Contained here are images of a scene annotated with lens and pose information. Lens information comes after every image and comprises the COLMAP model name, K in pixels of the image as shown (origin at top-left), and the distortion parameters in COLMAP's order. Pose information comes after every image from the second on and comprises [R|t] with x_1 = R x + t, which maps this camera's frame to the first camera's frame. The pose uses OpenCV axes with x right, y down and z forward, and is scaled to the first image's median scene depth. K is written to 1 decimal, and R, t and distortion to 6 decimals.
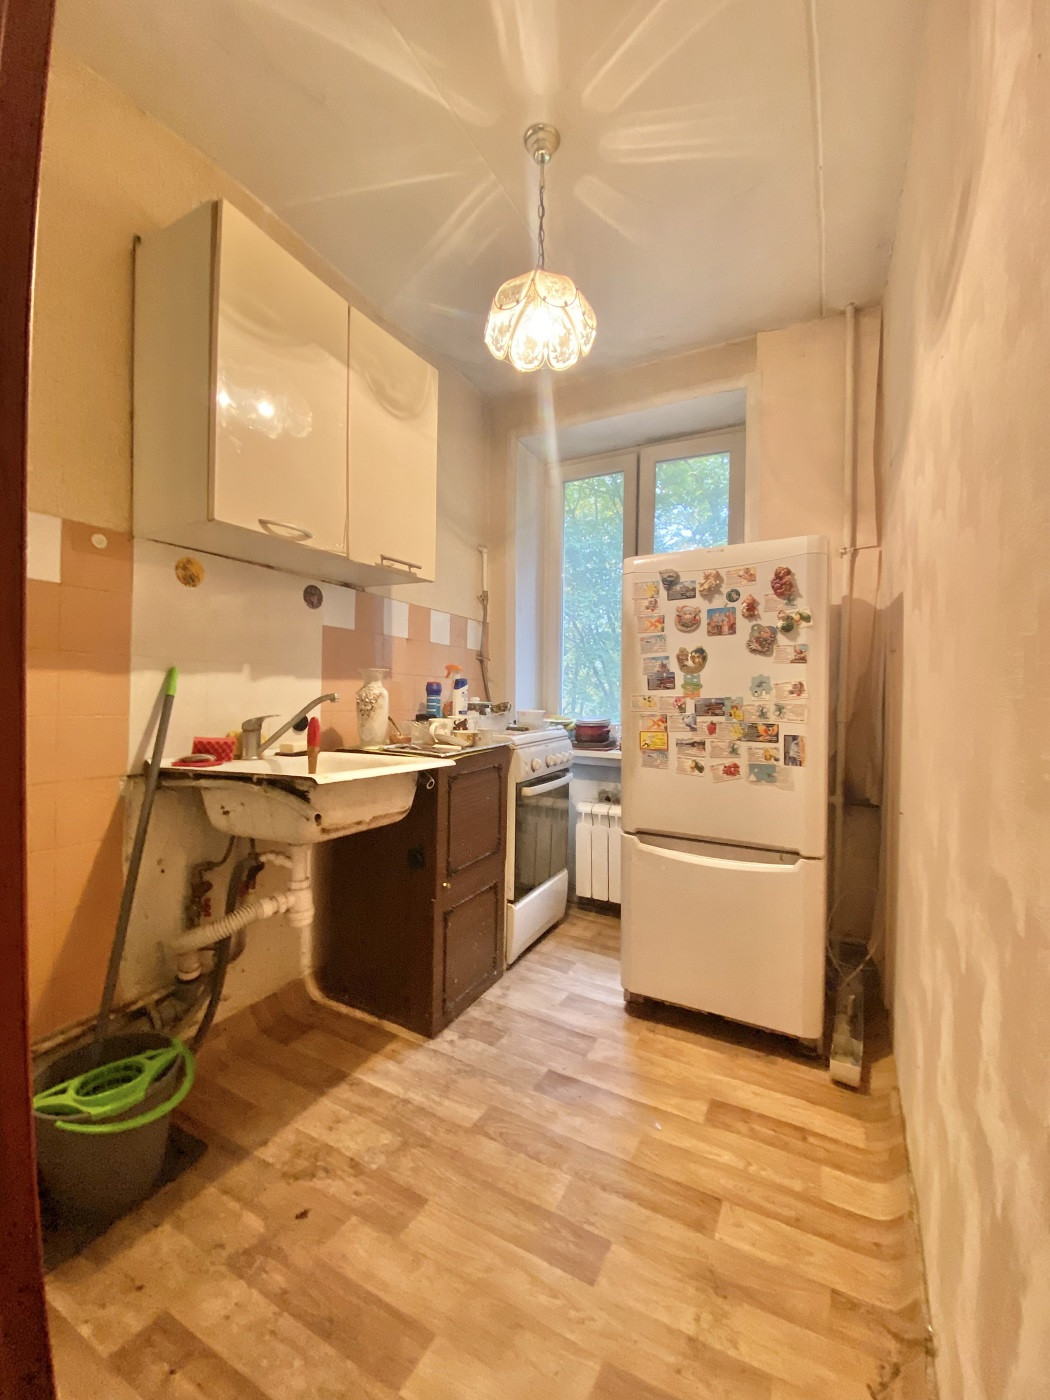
lens RADIAL K [[568.6, 0, 524.0], [0, 568.6, 693.3], [0, 0, 1]] dist [0.004083, 0.000011]
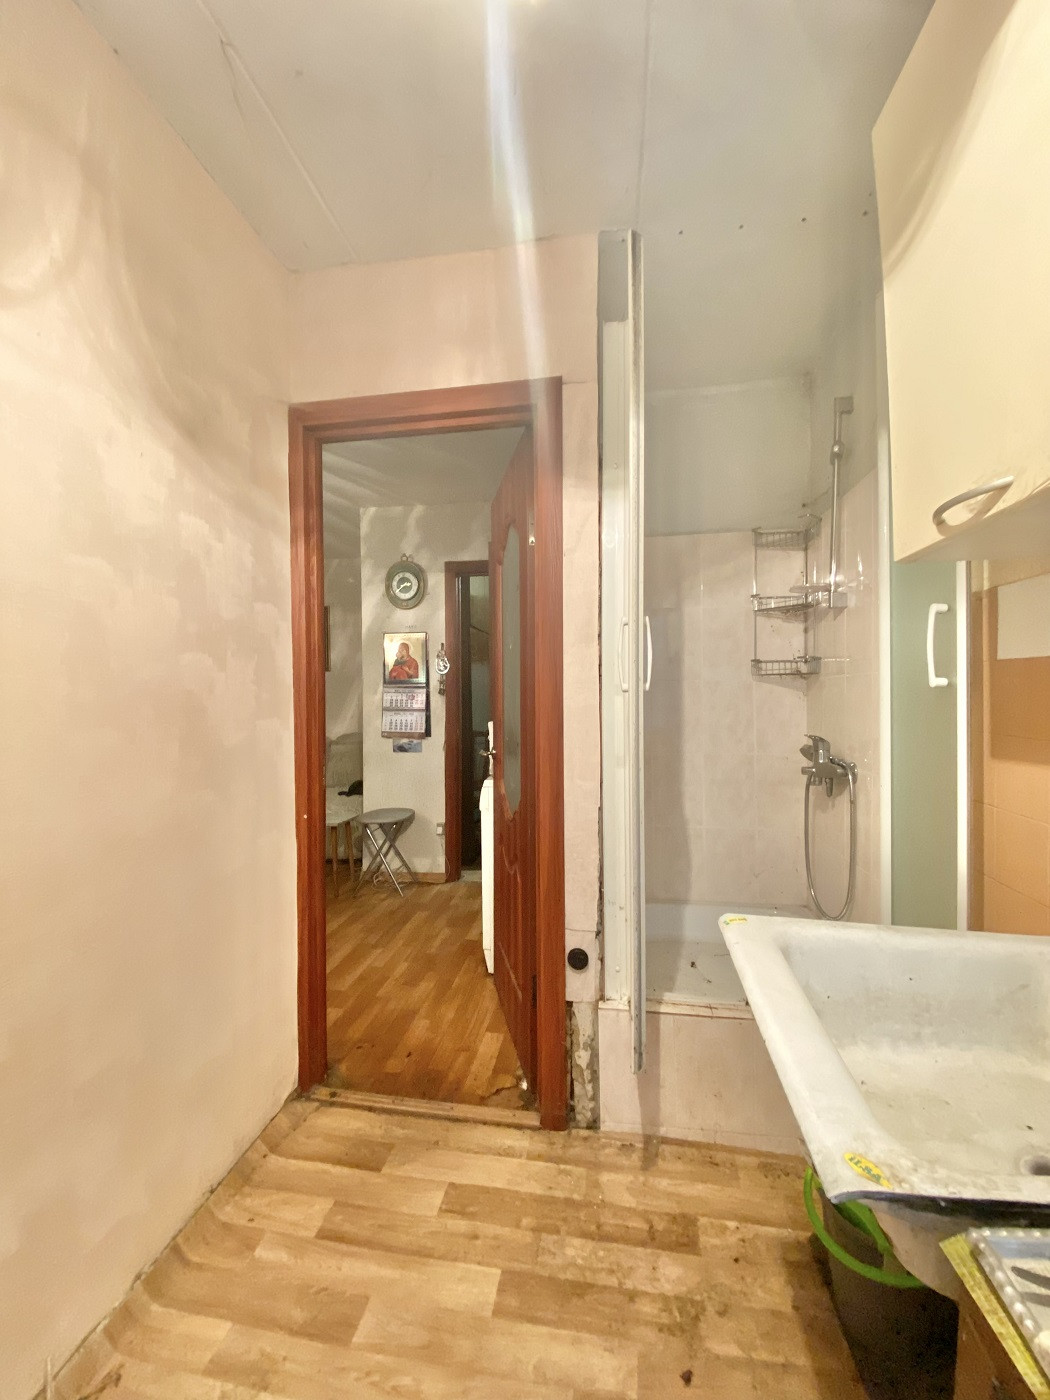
lens RADIAL K [[568.6, 0, 524.0], [0, 568.6, 699.5], [0, 0, 1]] dist [0.004083, 0.000011]
pose [[-0.939079, 0.002299, -0.343694, 0.190376], [-0.003690, 0.999853, 0.016770, -0.199428], [0.343682, 0.017017, -0.938932, 2.077156]]
